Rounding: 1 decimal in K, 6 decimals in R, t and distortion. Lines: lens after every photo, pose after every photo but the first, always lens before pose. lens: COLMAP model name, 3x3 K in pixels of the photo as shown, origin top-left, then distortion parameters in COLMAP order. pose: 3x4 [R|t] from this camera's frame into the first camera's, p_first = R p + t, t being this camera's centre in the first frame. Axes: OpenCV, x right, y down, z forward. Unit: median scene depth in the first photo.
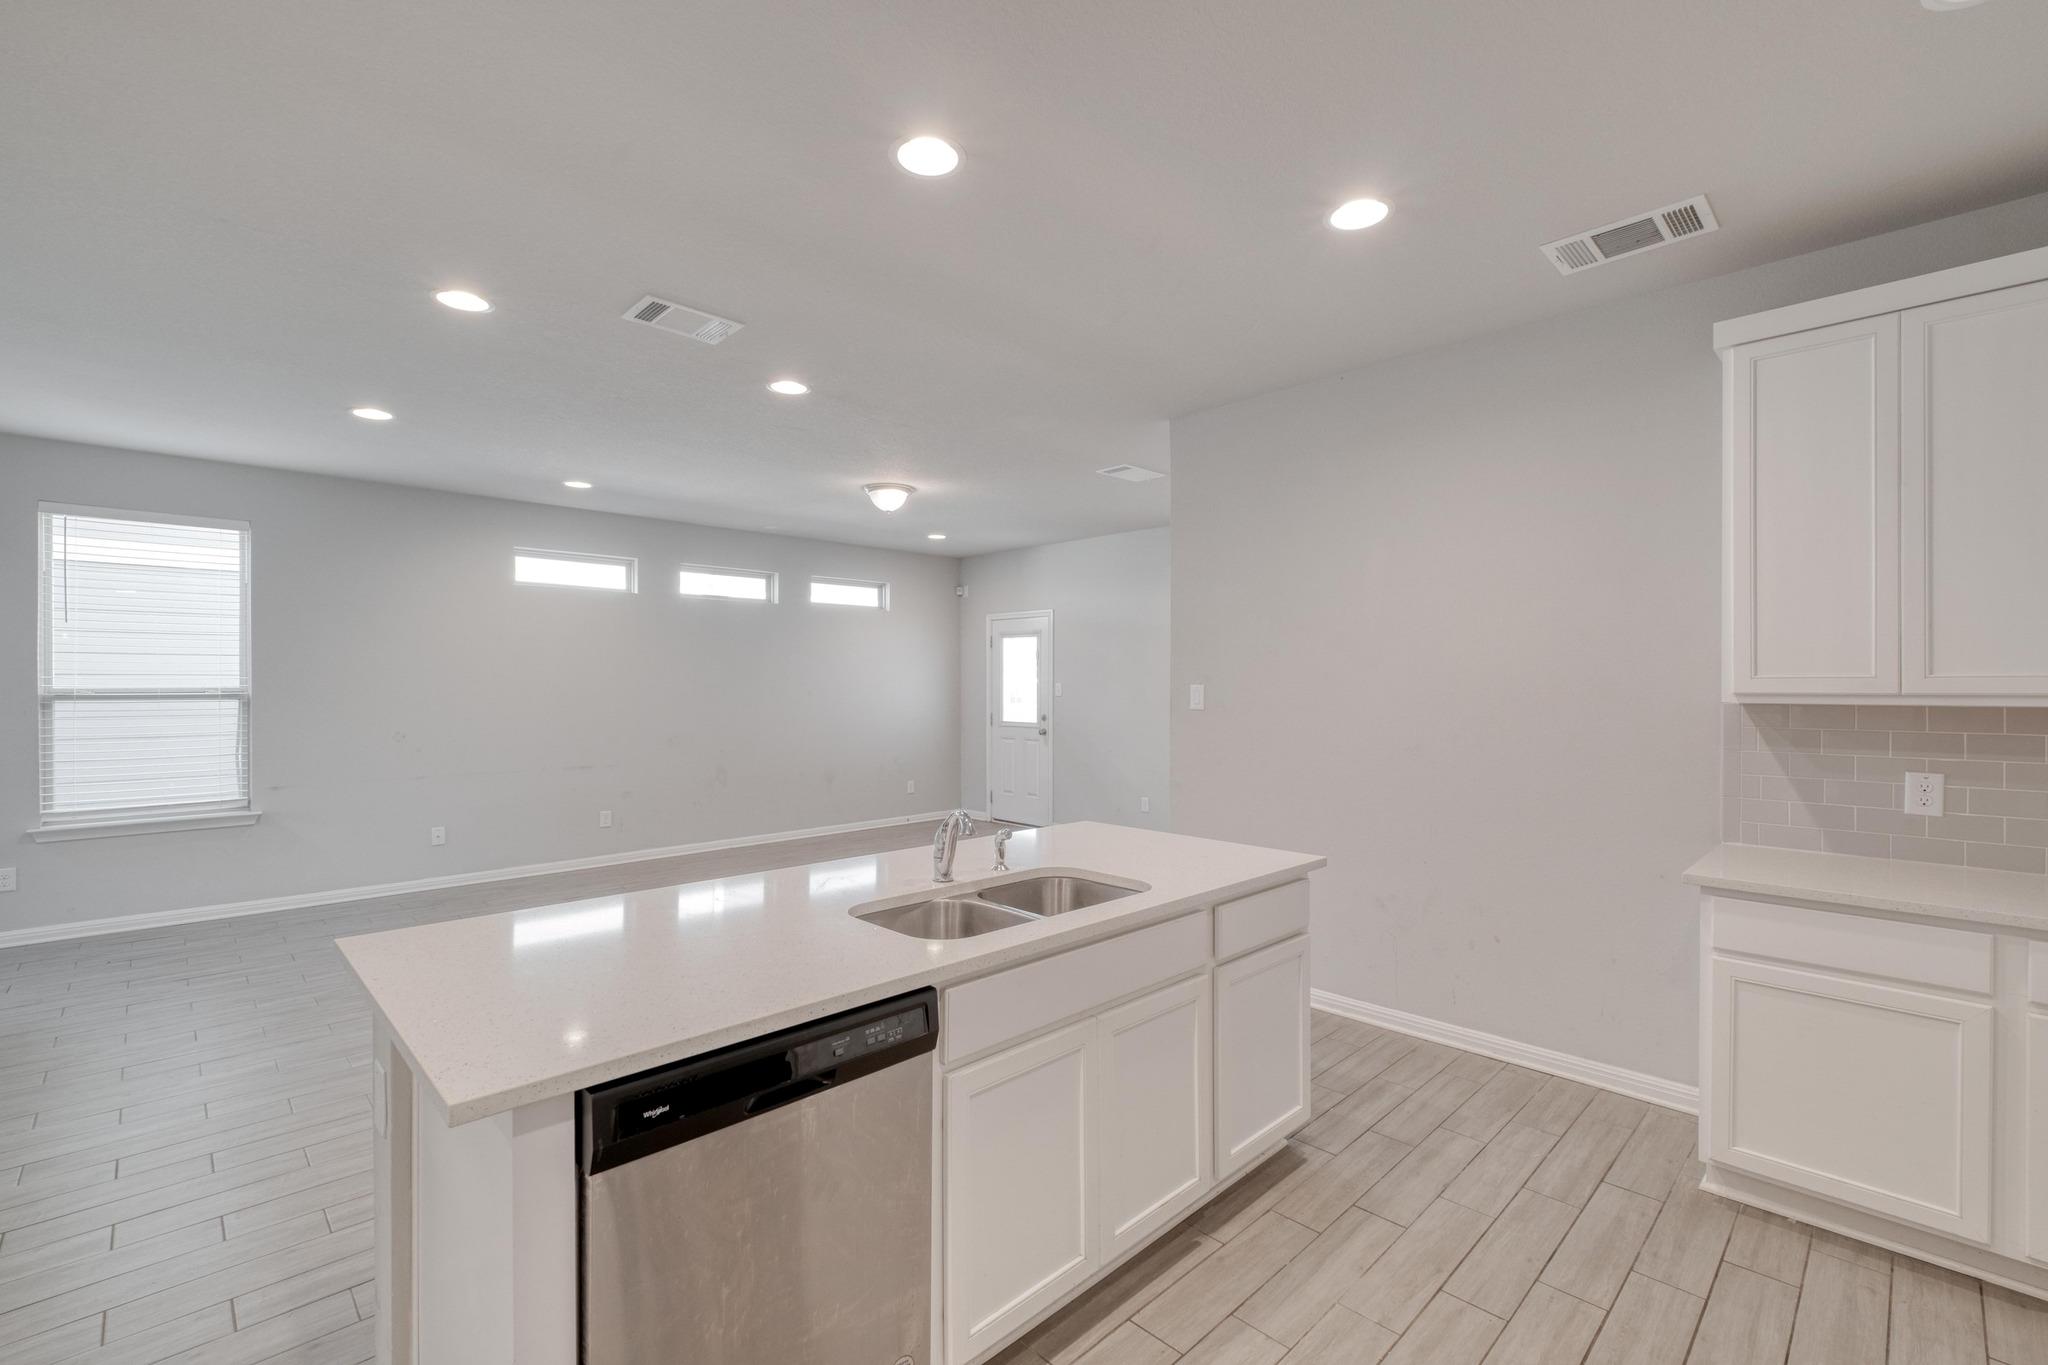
lens RADIAL K [[886.7, 0, 1029.8], [0, 886.7, 693.8], [0, 0, 1]] dist [-0.000489, -0.000230]
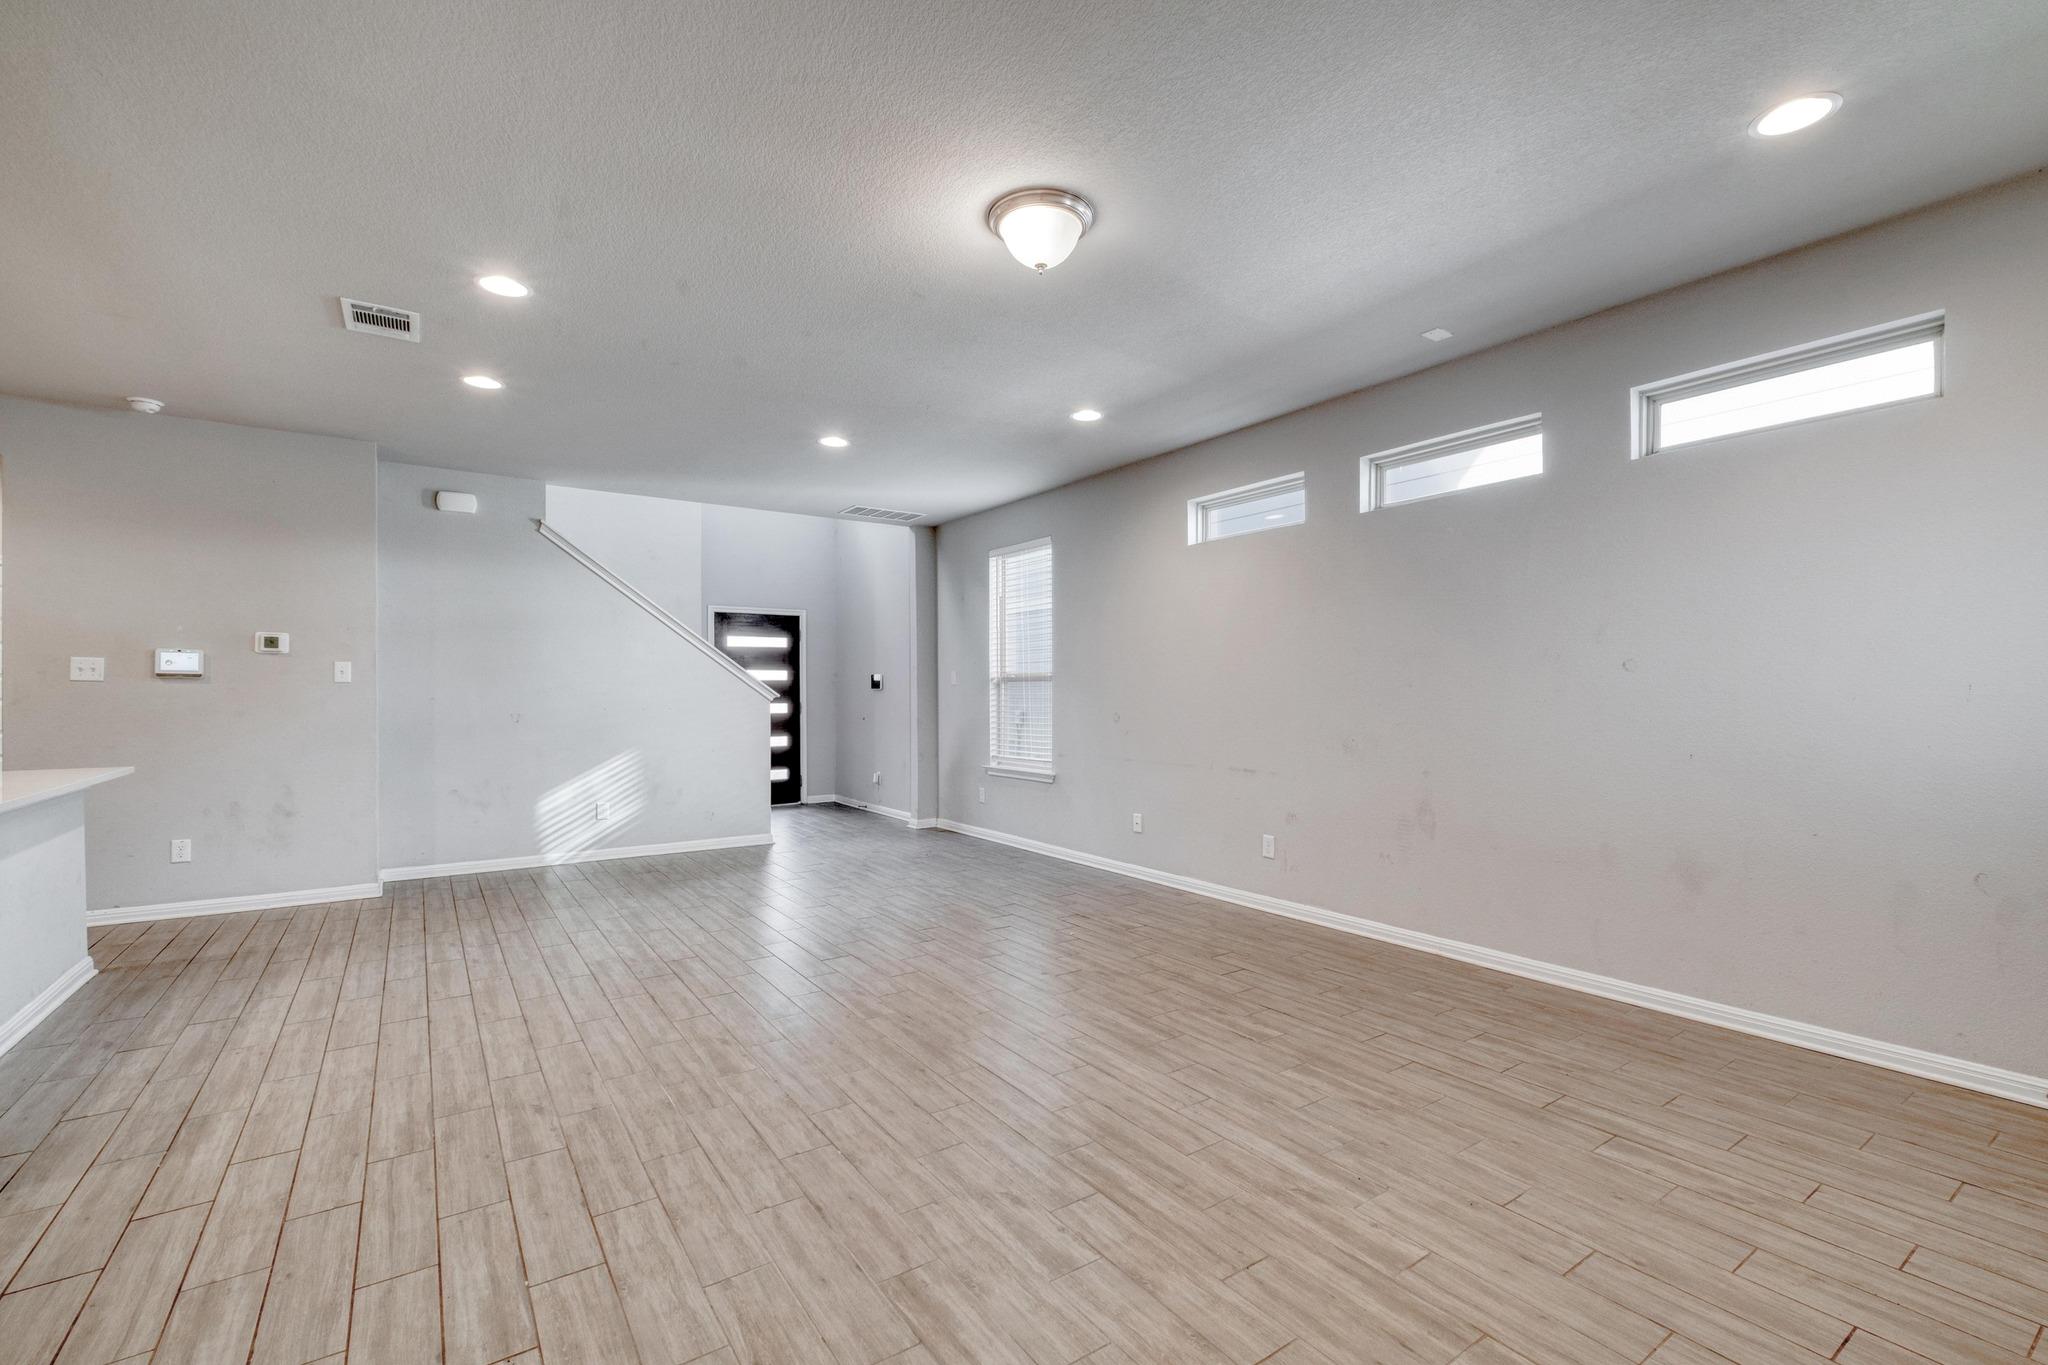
lens RADIAL K [[891.0, 0, 1027.2], [0, 891.0, 690.8], [0, 0, 1]] dist [0.018274, -0.010441]
pose [[-0.177763, -0.003298, -0.984068, 0.379858], [-0.008328, 0.999964, -0.001847, 0.025492], [0.984038, 0.007867, -0.177784, 1.320914]]
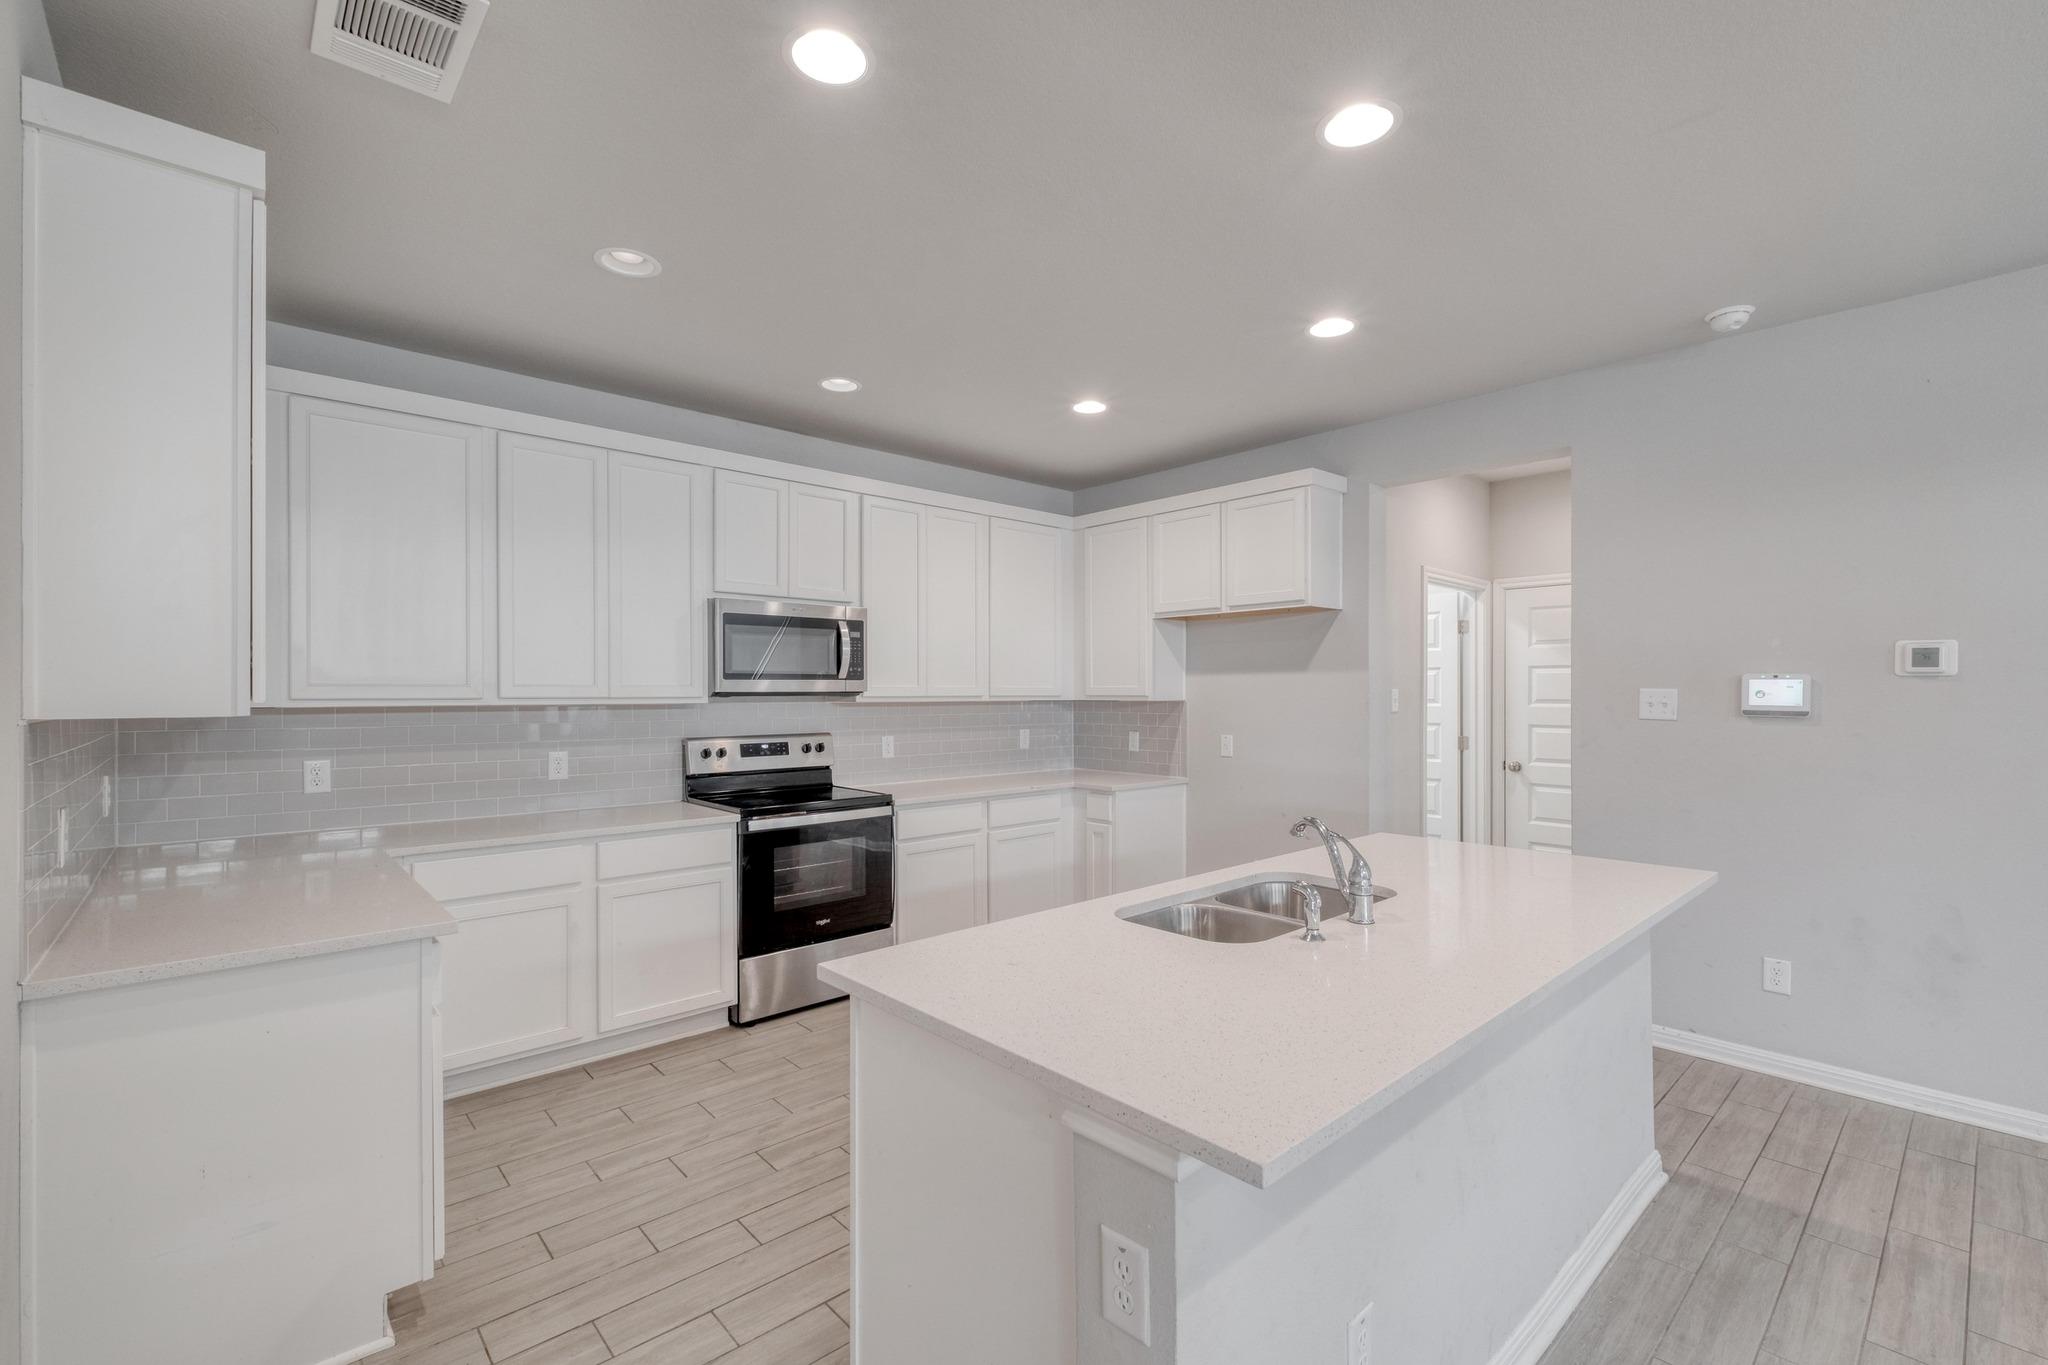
lens RADIAL K [[886.7, 0, 1029.8], [0, 886.7, 693.8], [0, 0, 1]] dist [-0.000489, -0.000230]
pose [[-0.999135, -0.000675, 0.041574, 0.087205], [-0.000171, 0.999926, 0.012129, -0.008094], [-0.041579, 0.012112, -0.999062, 0.891117]]
